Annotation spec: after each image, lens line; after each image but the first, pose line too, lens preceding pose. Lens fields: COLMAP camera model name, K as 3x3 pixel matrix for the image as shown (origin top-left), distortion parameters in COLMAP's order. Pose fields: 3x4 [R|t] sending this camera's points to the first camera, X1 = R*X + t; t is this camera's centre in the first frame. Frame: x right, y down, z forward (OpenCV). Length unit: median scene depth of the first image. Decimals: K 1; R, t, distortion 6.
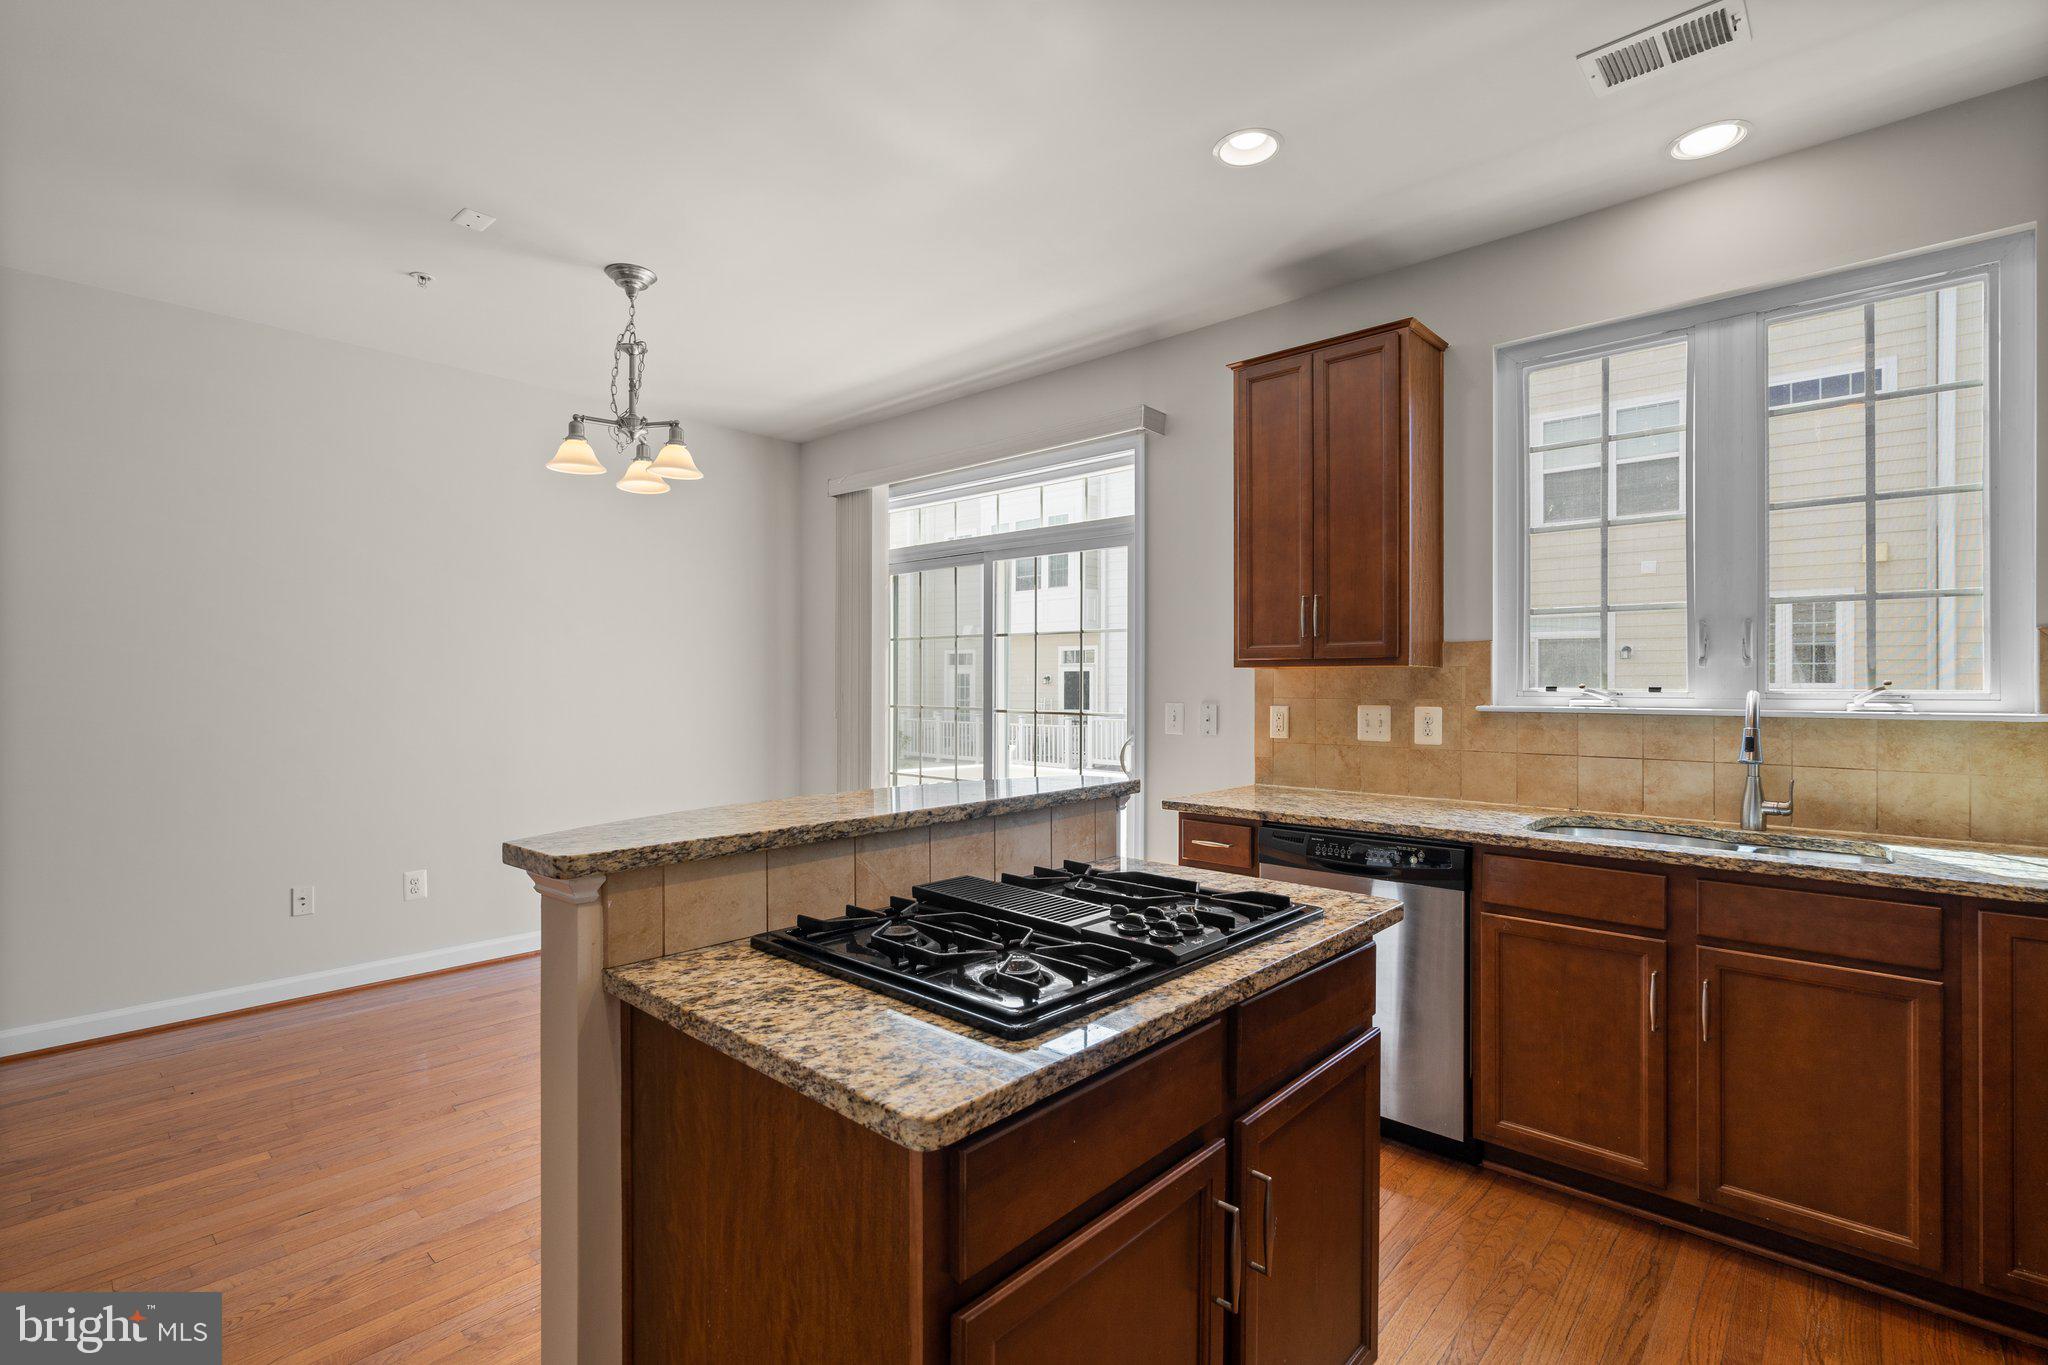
lens RADIAL K [[933.7, 0, 1016.6], [0, 933.7, 679.1], [0, 0, 1]] dist [-0.004034, 0.001614]
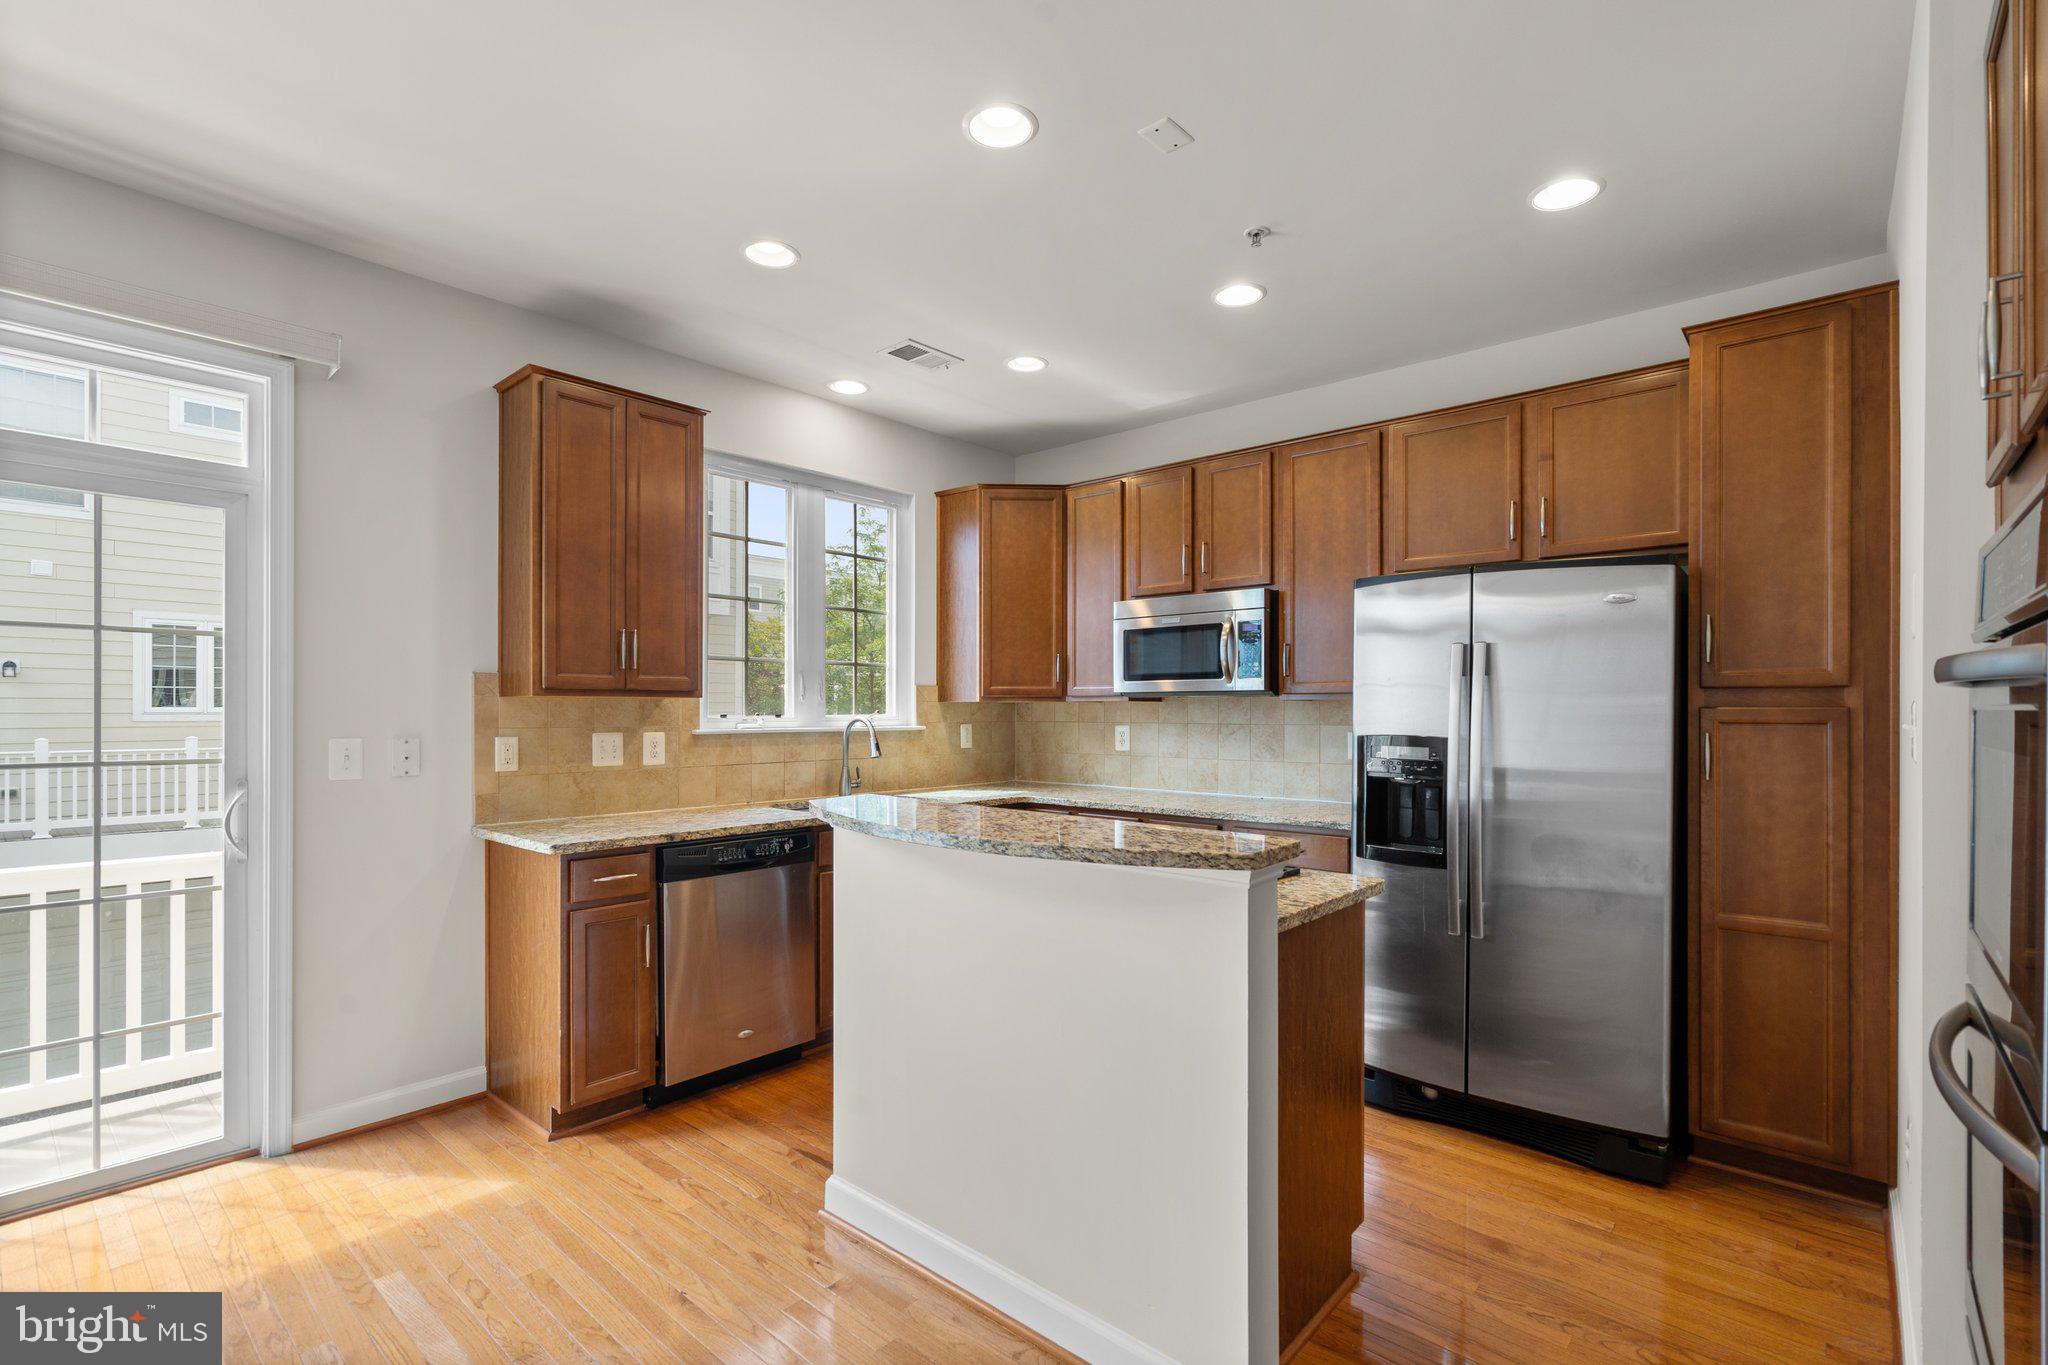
lens RADIAL K [[933.7, 0, 1016.6], [0, 933.7, 712.3], [0, 0, 1]] dist [-0.004034, 0.001614]
pose [[-0.014934, -0.005233, 0.999875, -0.786048], [-0.006464, 0.999966, 0.005137, -0.004842], [-0.999868, -0.006386, -0.014967, 0.599755]]
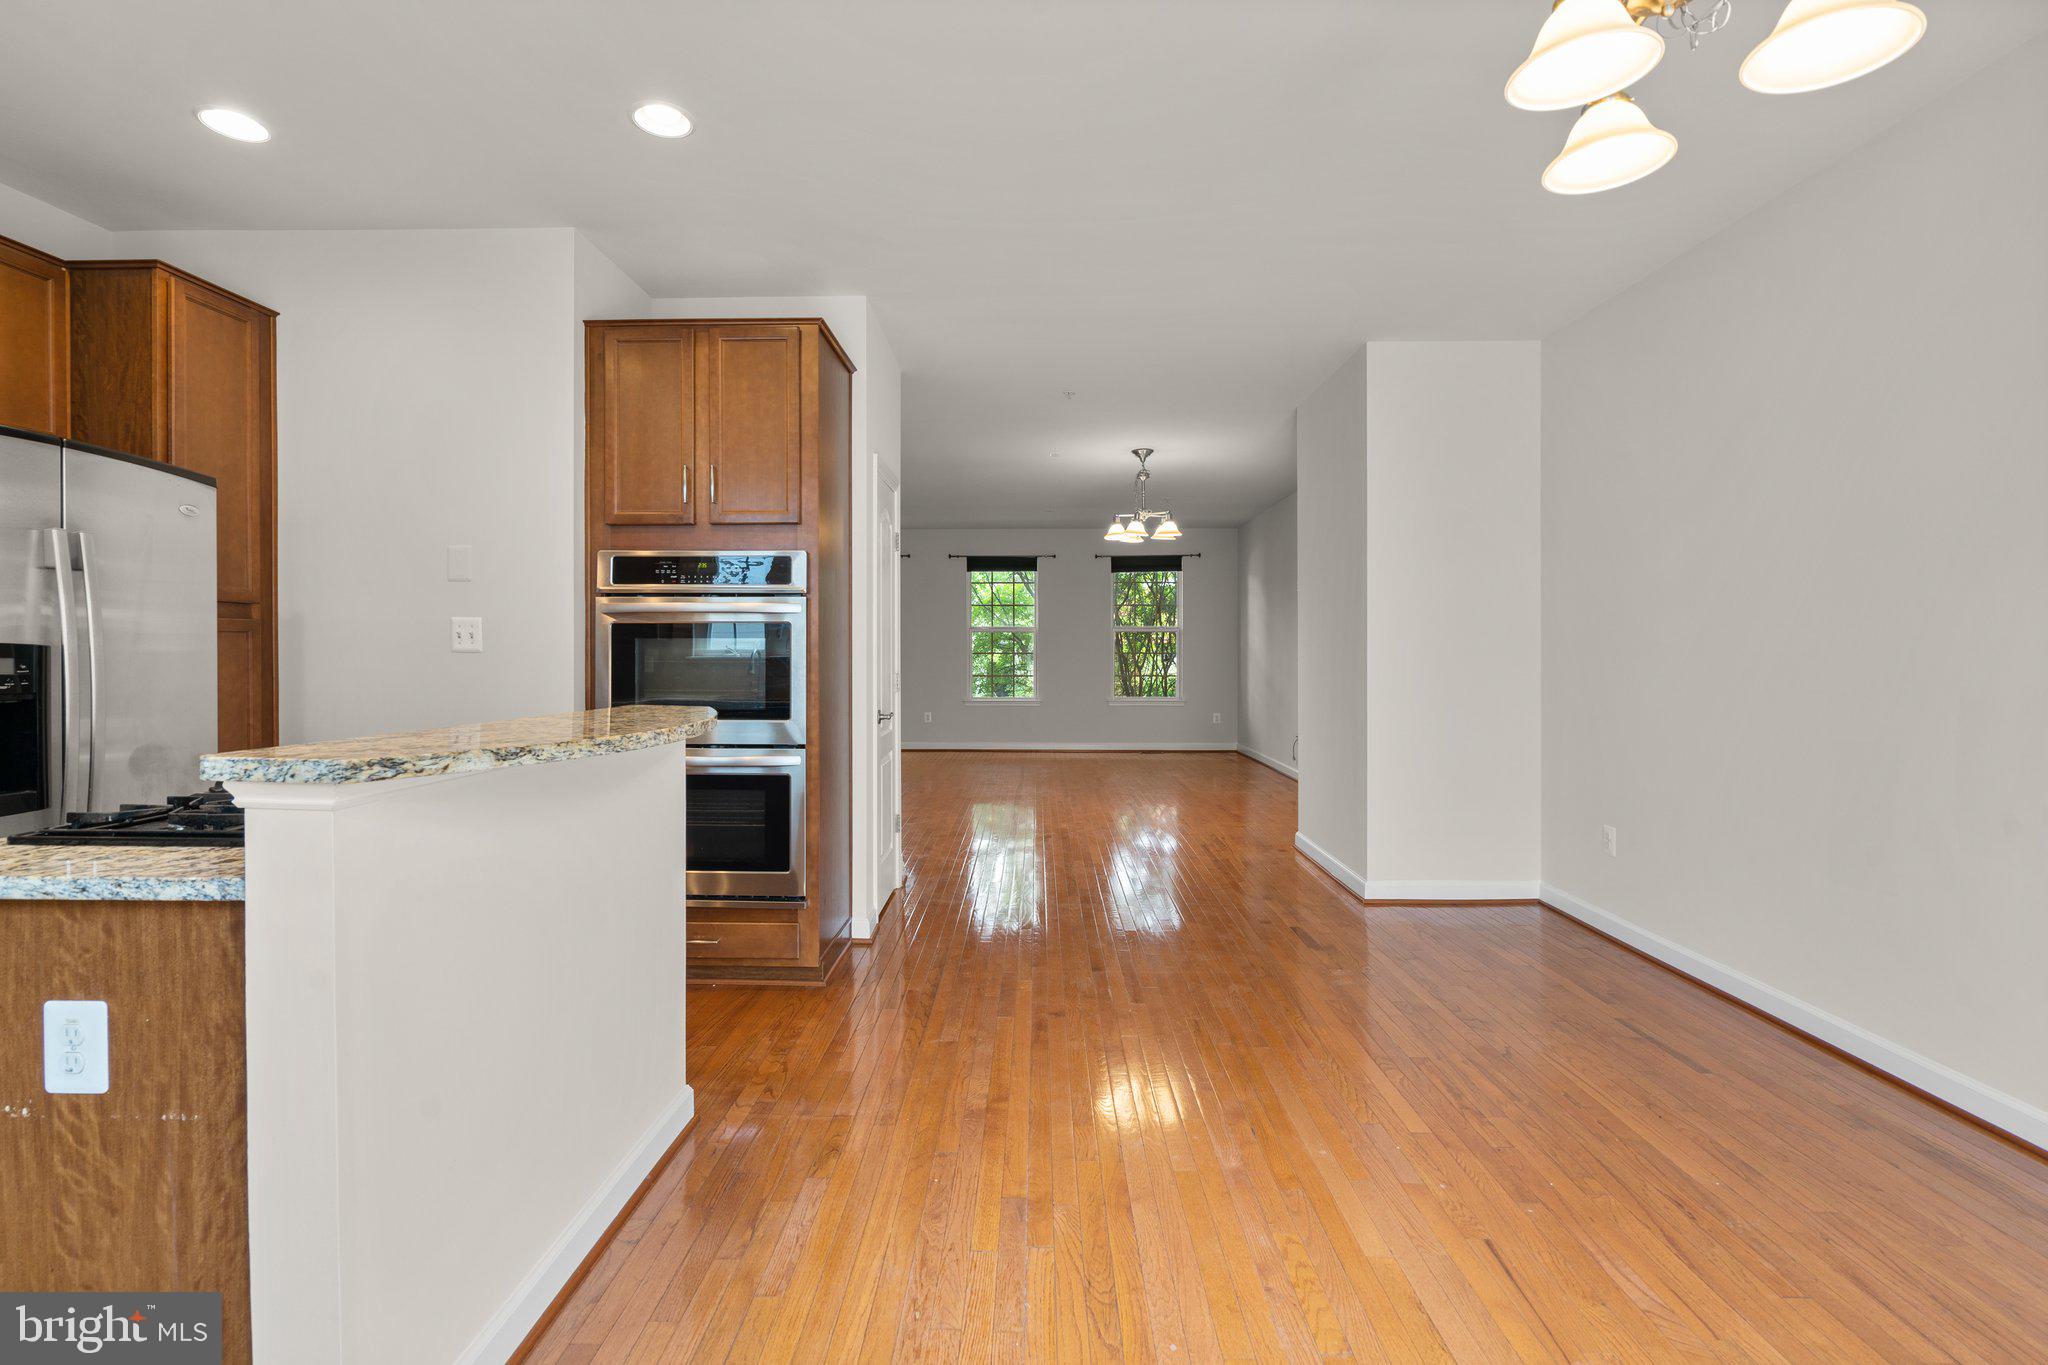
lens RADIAL K [[933.7, 0, 1005.6], [0, 933.7, 660.6], [0, 0, 1]] dist [-0.004034, 0.001614]
pose [[-0.760564, 0.005576, -0.649239, 0.091396], [0.001542, 0.999976, 0.006782, 0.034027], [0.649262, 0.004157, -0.760554, 1.254938]]
